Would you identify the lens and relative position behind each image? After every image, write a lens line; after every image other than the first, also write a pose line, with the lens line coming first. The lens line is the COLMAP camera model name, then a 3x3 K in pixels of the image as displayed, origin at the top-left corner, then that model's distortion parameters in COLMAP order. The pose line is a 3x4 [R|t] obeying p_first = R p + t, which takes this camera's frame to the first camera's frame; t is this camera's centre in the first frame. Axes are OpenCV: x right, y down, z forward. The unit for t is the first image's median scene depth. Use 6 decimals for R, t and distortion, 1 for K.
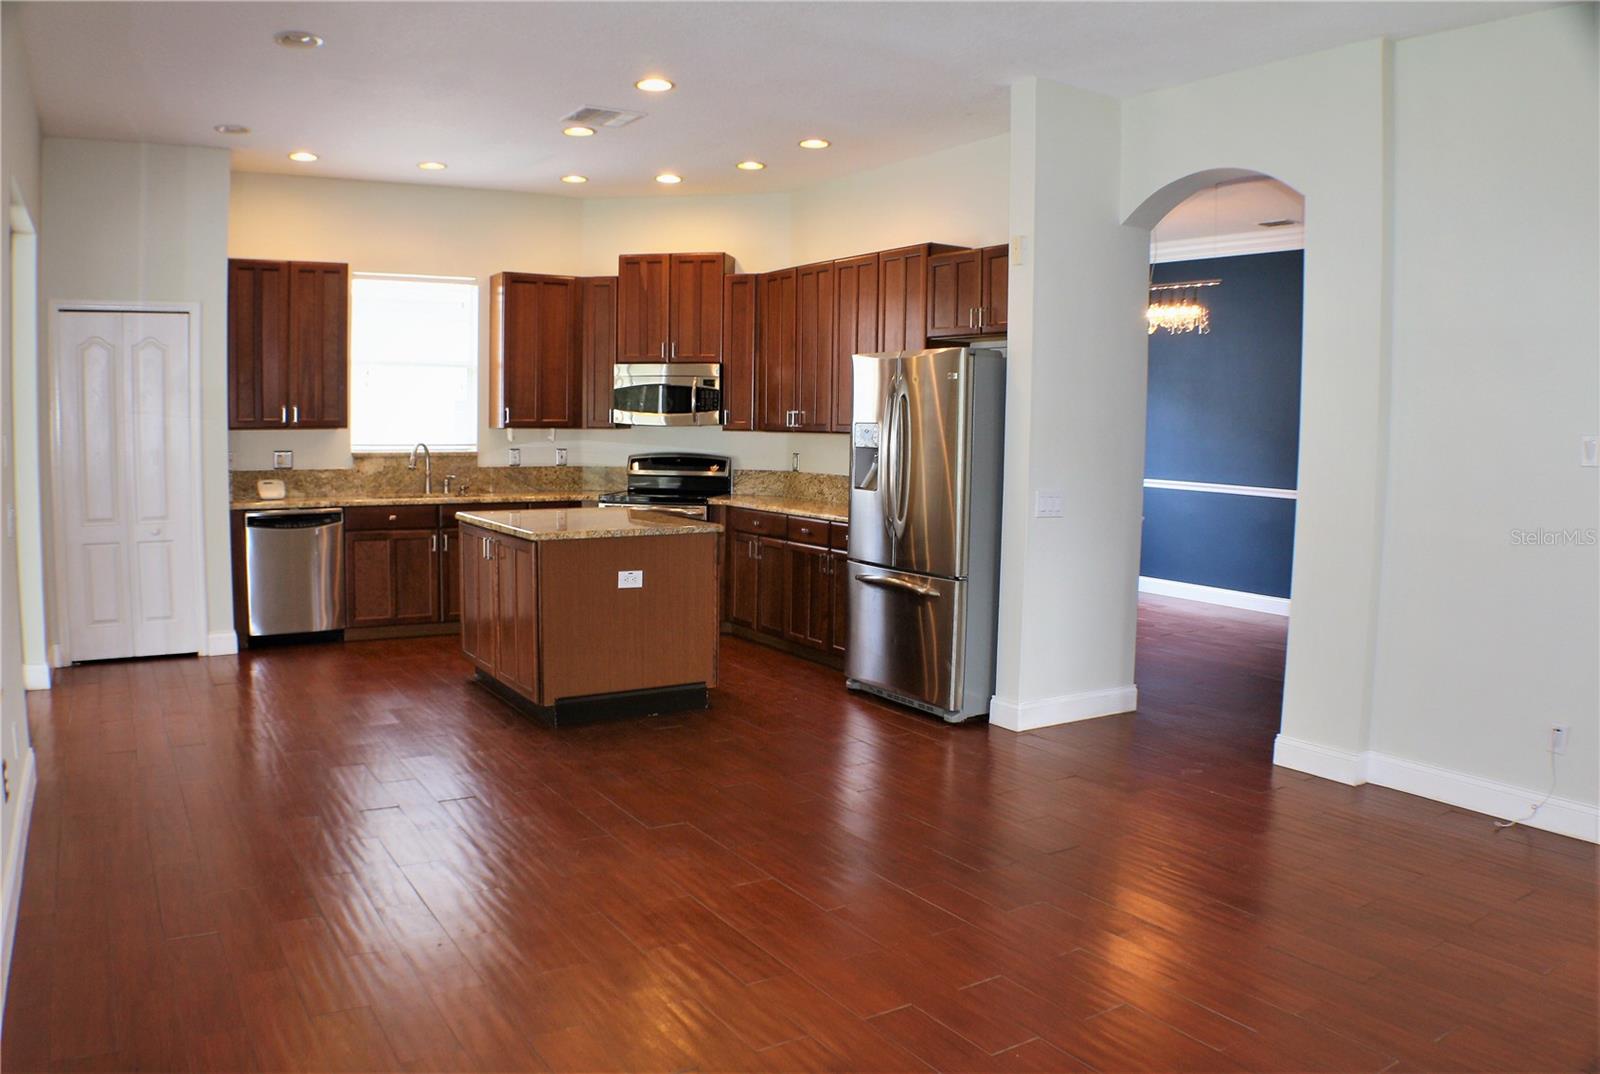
lens RADIAL K [[1212.9, 0, 807.8], [0, 1212.9, 553.2], [0, 0, 1]] dist [-0.225933, 0.085421]
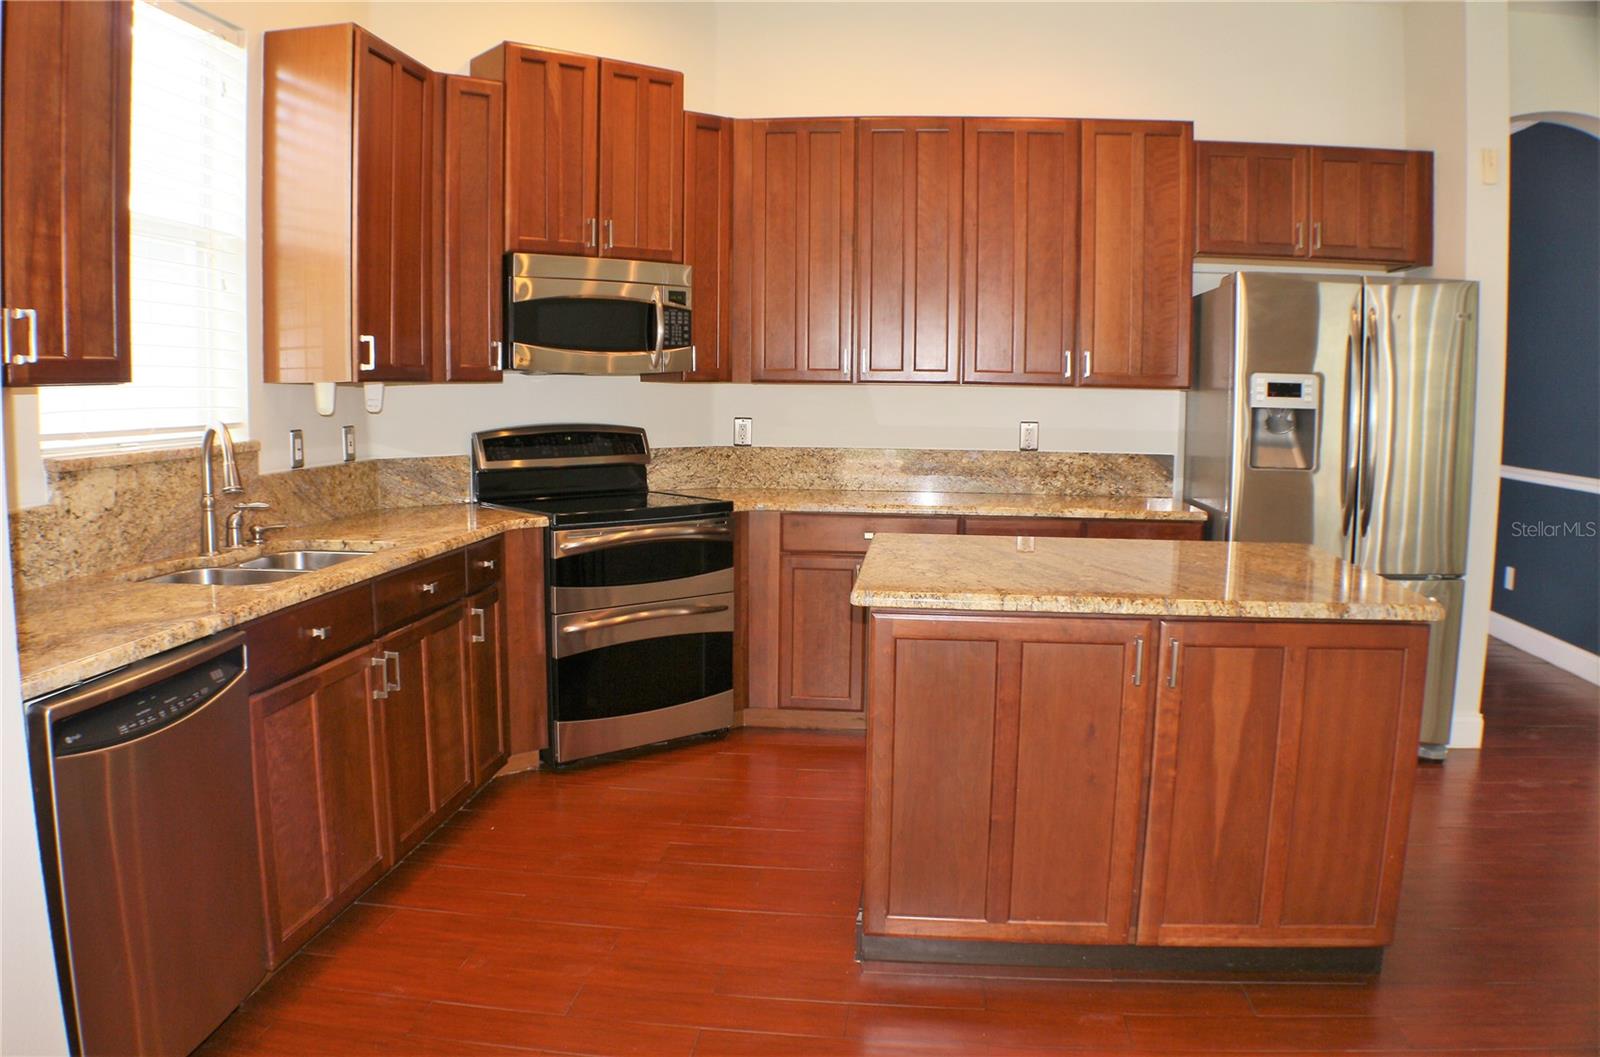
lens RADIAL K [[1188.4, 0, 800.0], [0, 1188.4, 528.5], [0, 0, 1]] dist [-0.212787, 0.074394]
pose [[0.622514, -0.106463, 0.775334, -0.512248], [0.086623, 0.993990, 0.066938, -0.069656], [-0.777800, 0.025492, 0.627994, 0.649092]]
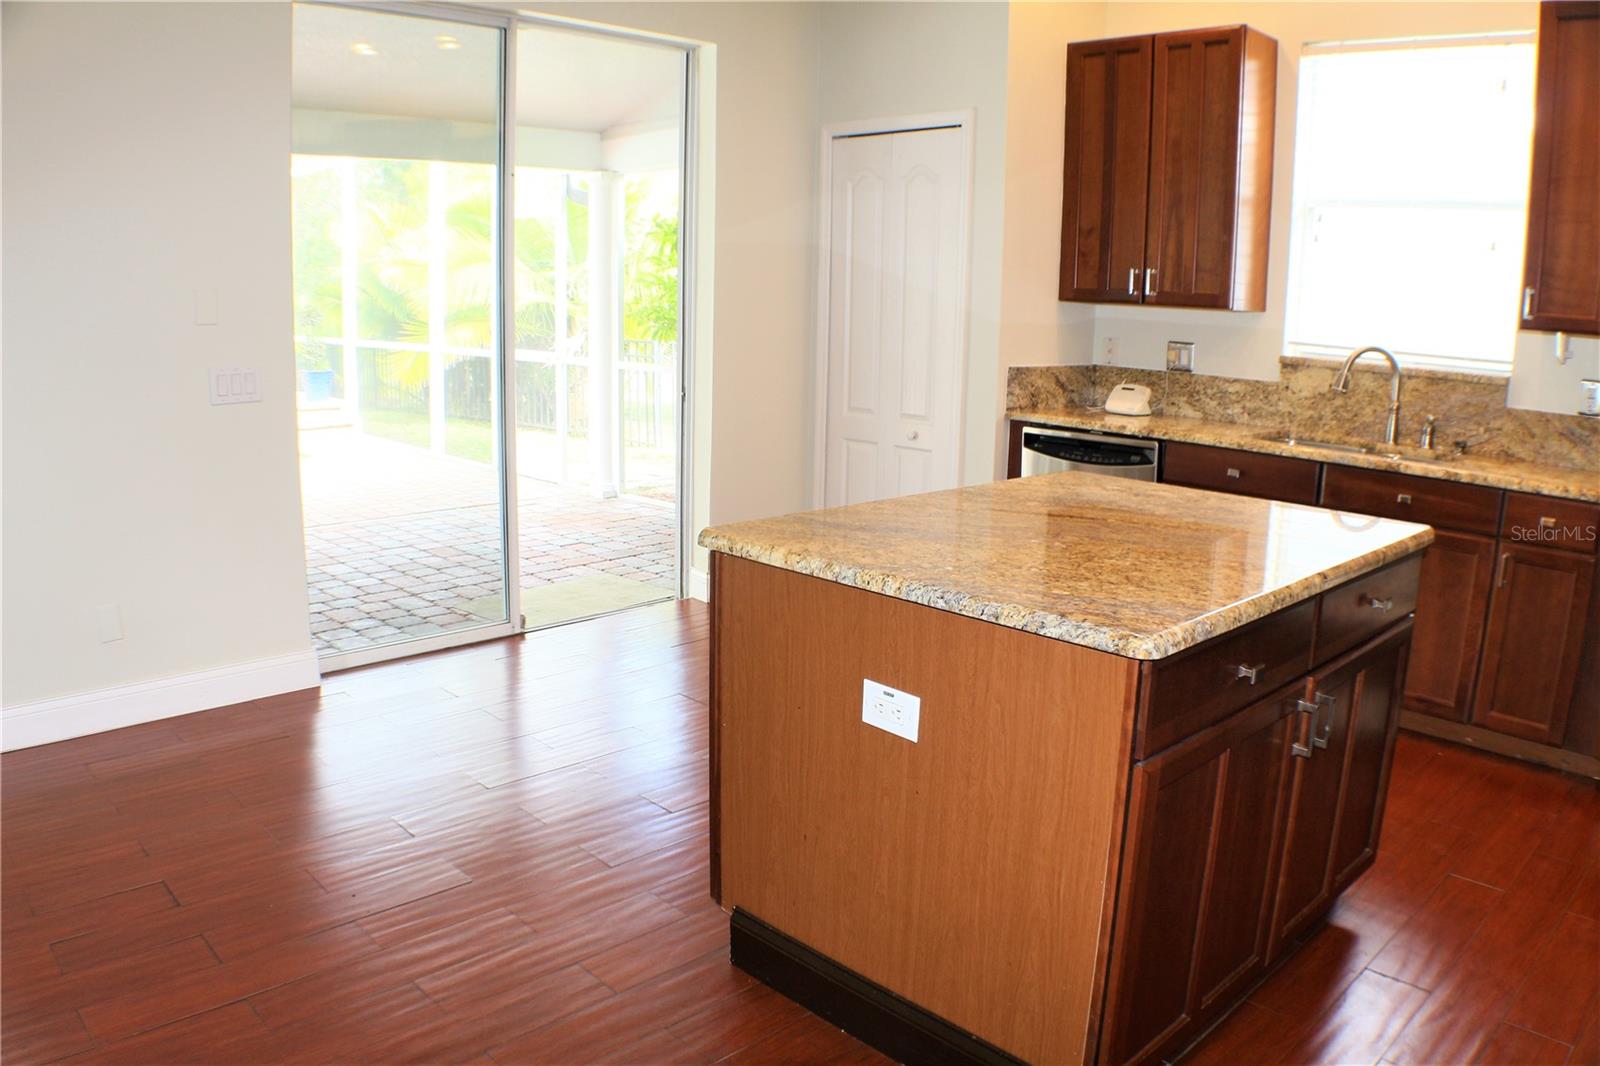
lens RADIAL K [[1195.4, 0, 789.5], [0, 1195.4, 542.0], [0, 0, 1]] dist [-0.216674, 0.073739]
pose [[0.195010, 0.194206, -0.961382, 0.133244], [-0.126608, 0.976984, 0.171676, -0.063065], [0.972595, 0.088240, 0.215109, 0.662758]]
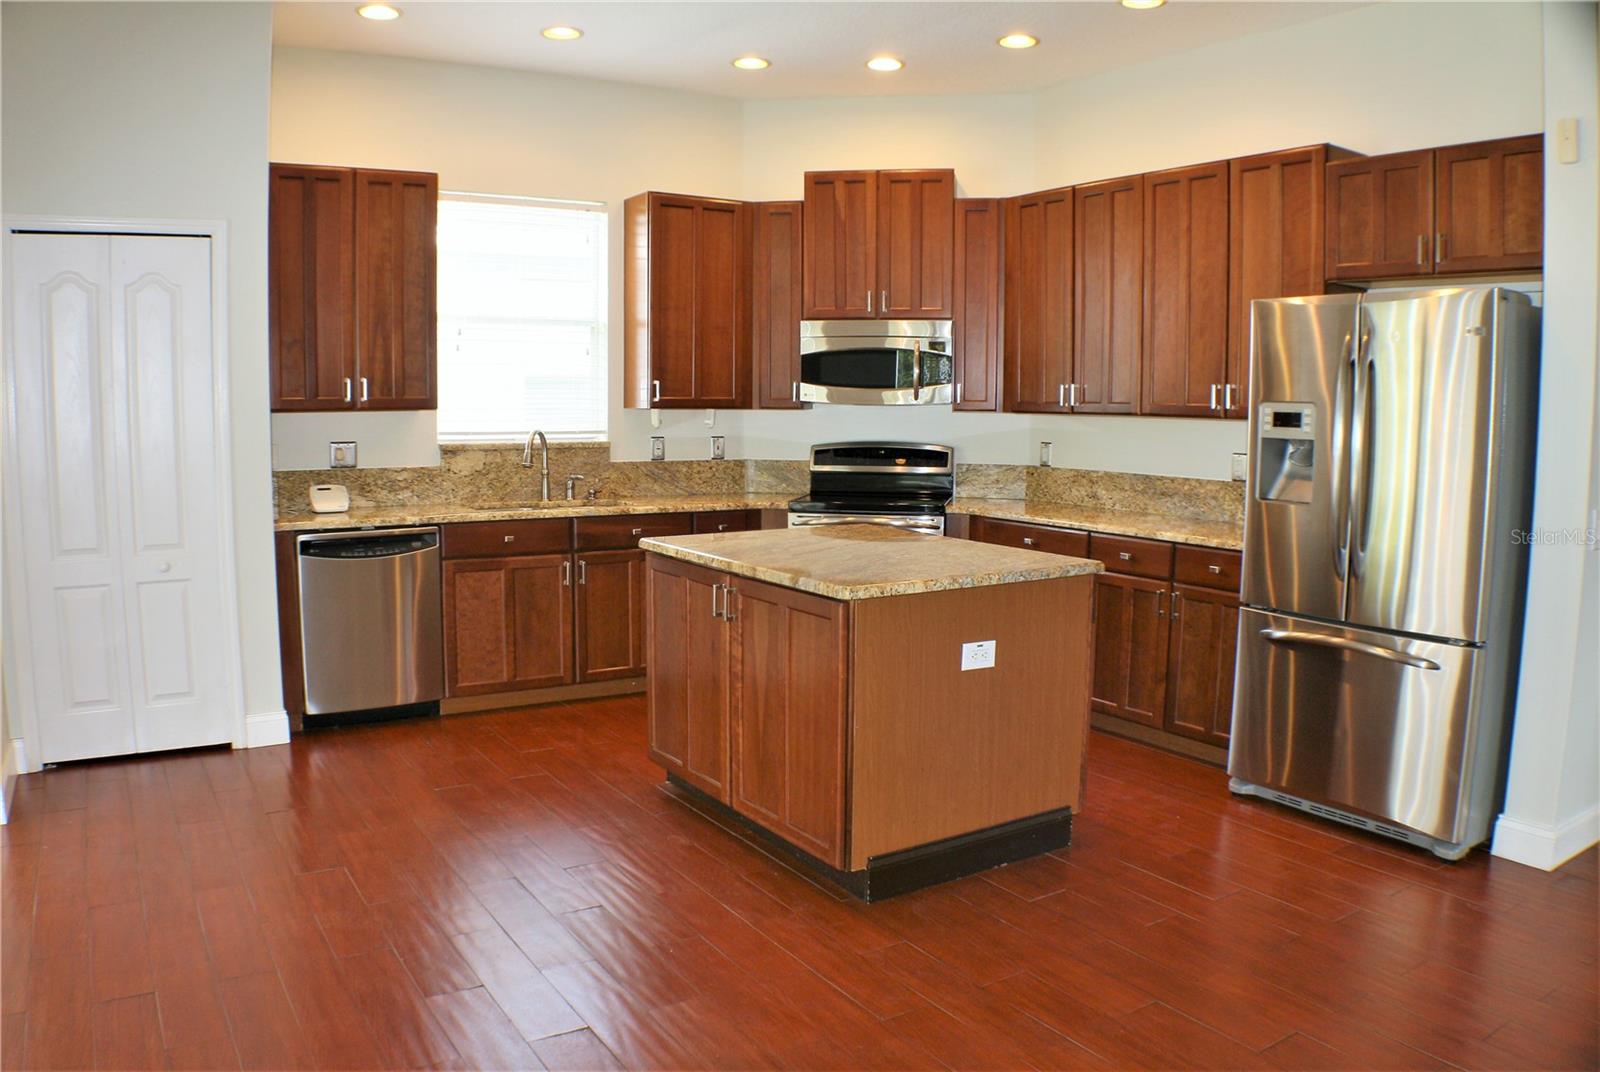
lens RADIAL K [[1195.4, 0, 789.5], [0, 1195.4, 545.0], [0, 0, 1]] dist [-0.216674, 0.073739]
pose [[0.999947, -0.008697, -0.005575, -0.177901], [0.008751, 0.999914, 0.009736, -0.030398], [0.005490, -0.009784, 0.999937, 0.298388]]
